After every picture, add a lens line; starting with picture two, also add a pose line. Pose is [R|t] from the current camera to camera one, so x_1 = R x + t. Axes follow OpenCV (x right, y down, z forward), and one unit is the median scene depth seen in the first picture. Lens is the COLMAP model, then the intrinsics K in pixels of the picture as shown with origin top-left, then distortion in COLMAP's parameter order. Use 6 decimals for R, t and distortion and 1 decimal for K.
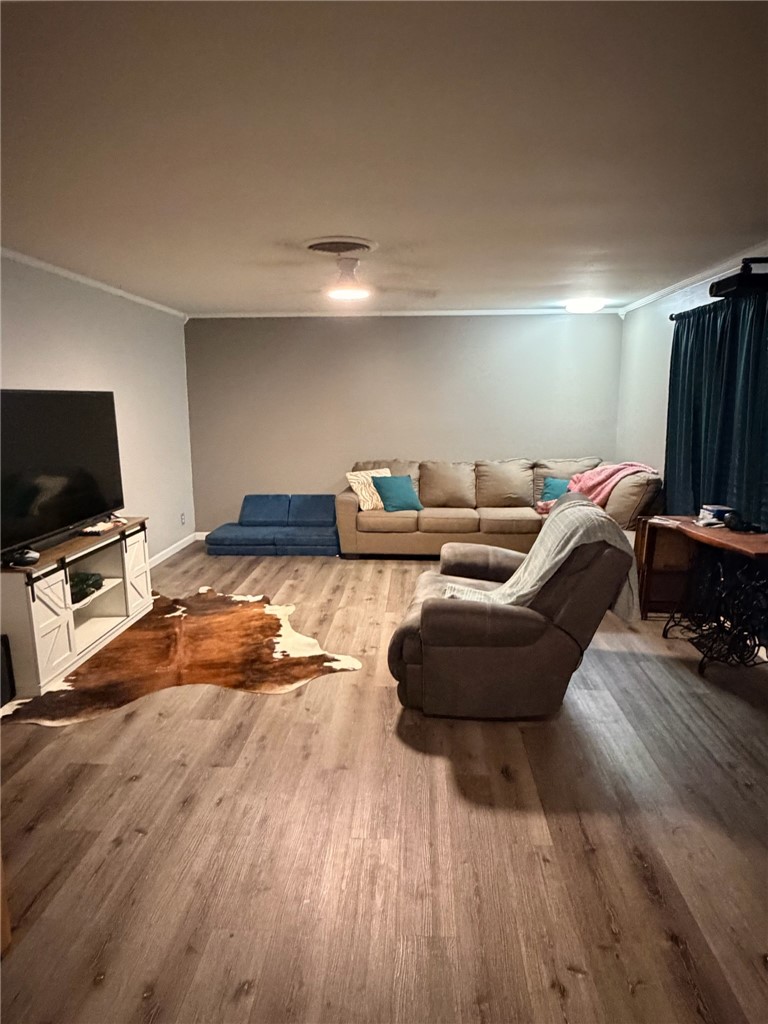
lens RADIAL K [[636.9, 0, 394.0], [0, 636.9, 509.0], [0, 0, 1]] dist [0.002105, 0.001634]
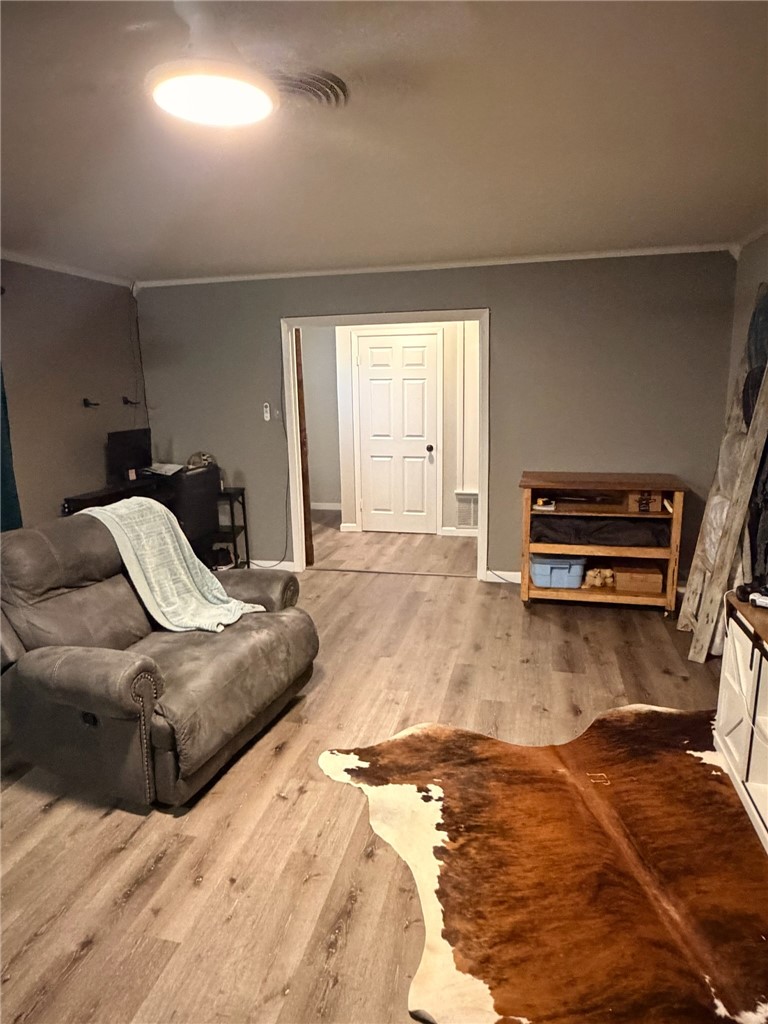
lens RADIAL K [[636.9, 0, 386.3], [0, 636.9, 514.9], [0, 0, 1]] dist [0.002105, 0.001634]
pose [[-0.981742, -0.014662, 0.189652, -0.272269], [0.056536, 0.929477, 0.364522, -0.287486], [-0.181622, 0.368589, -0.911677, 1.613507]]
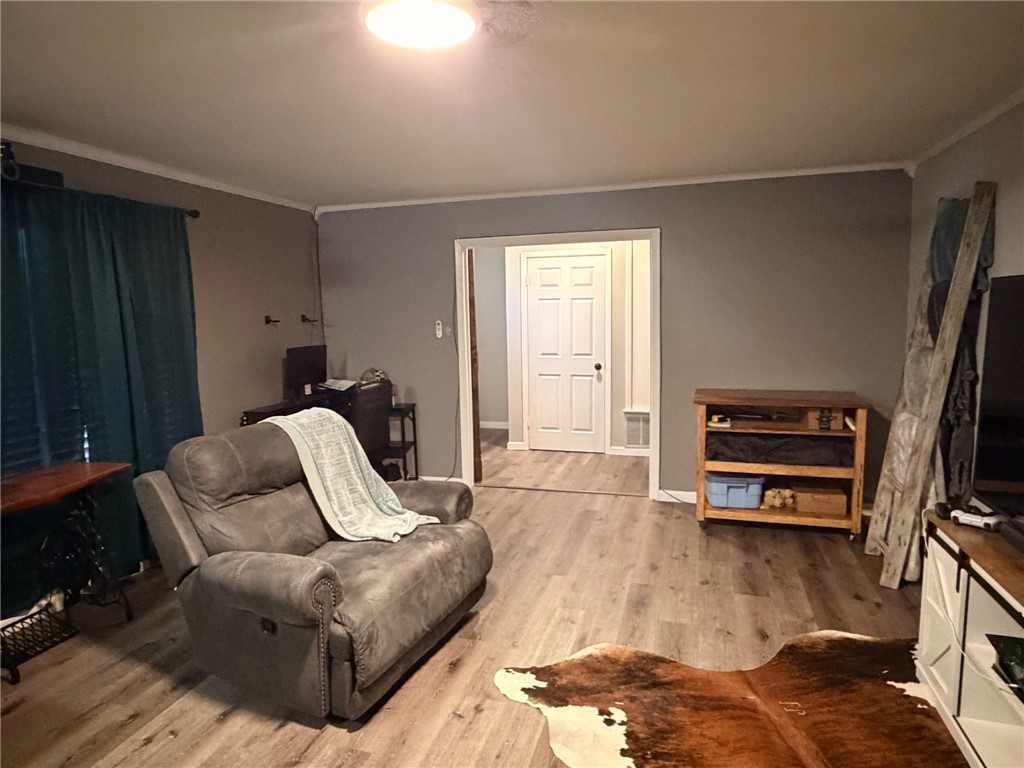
lens RADIAL K [[636.9, 0, 508.6], [0, 636.9, 384.6], [0, 0, 1]] dist [0.002105, 0.001634]
pose [[-0.968612, -0.004296, 0.248539, -0.250692], [0.067860, 0.957302, 0.281011, -0.273610], [-0.239134, 0.289056, -0.926964, 1.623493]]
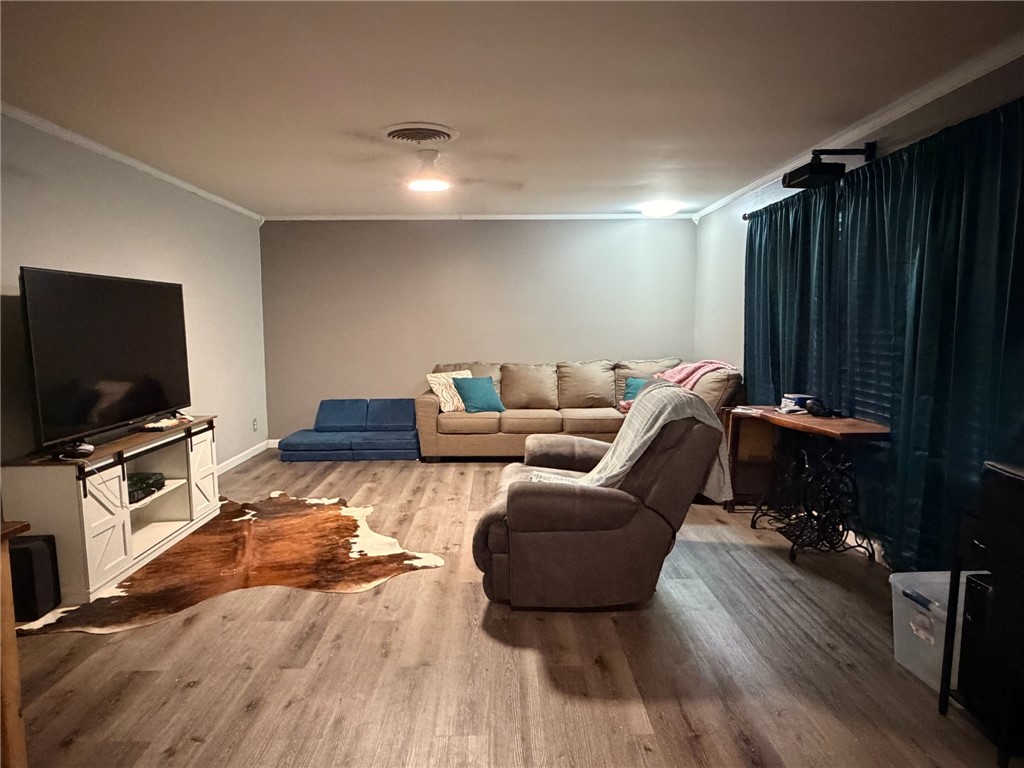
lens RADIAL K [[636.9, 0, 514.7], [0, 636.9, 380.0], [0, 0, 1]] dist [0.002105, 0.001634]
pose [[0.997846, -0.008911, 0.064989, -0.005770], [0.013932, 0.996917, -0.077220, 0.051841], [-0.064101, 0.077959, 0.994894, 0.030436]]
